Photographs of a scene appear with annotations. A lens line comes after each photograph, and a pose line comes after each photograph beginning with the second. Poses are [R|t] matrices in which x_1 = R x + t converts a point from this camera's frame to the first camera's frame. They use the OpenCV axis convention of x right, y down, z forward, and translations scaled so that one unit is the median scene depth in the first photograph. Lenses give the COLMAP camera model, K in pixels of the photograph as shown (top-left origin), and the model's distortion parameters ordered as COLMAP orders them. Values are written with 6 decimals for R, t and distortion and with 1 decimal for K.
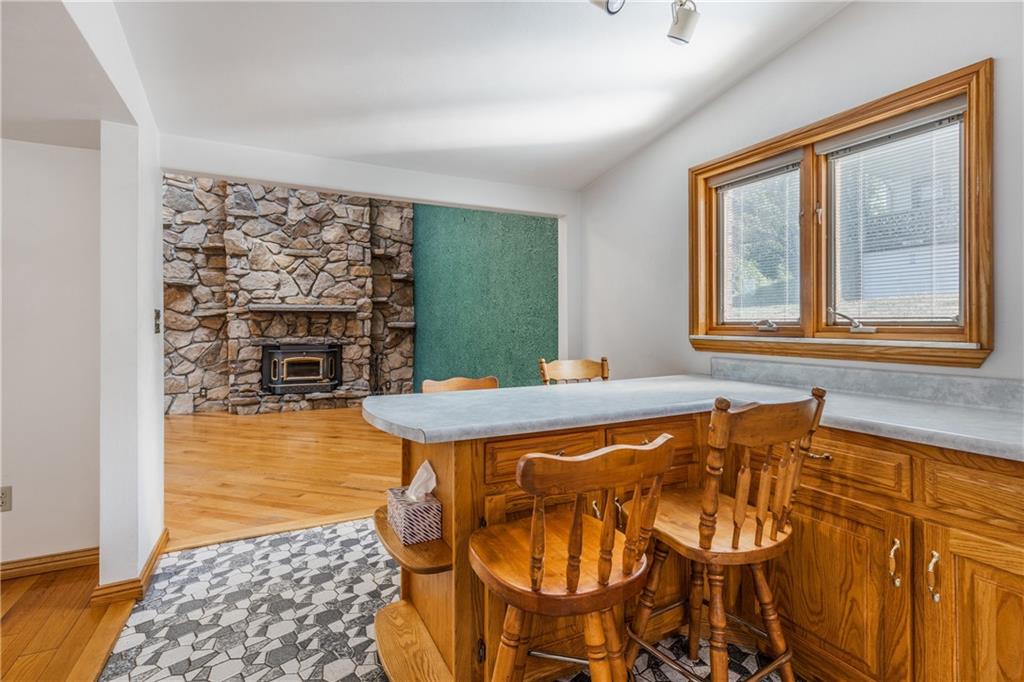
lens RADIAL K [[498.8, 0, 518.4], [0, 498.8, 321.6], [0, 0, 1]] dist [0.011094, -0.003622]
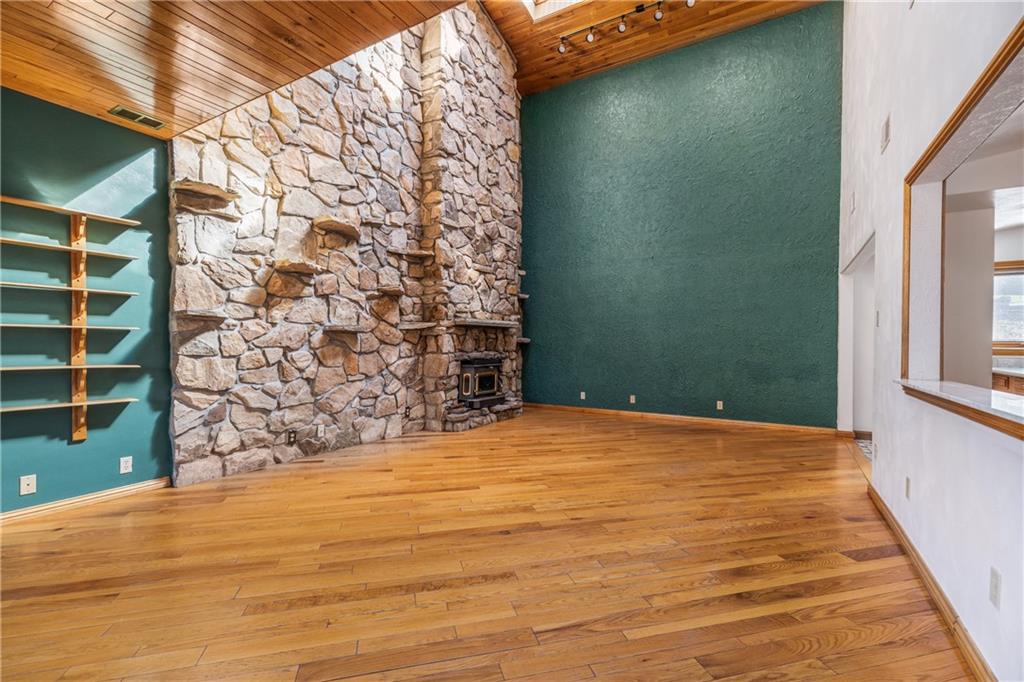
lens RADIAL K [[459.8, 0, 508.1], [0, 459.8, 348.0], [0, 0, 1]] dist [0.009380, -0.000923]
pose [[0.842583, -0.001876, 0.538563, -0.911608], [-0.005903, 0.999902, 0.012718, 0.011503], [-0.538534, -0.013895, 0.842489, 0.188322]]
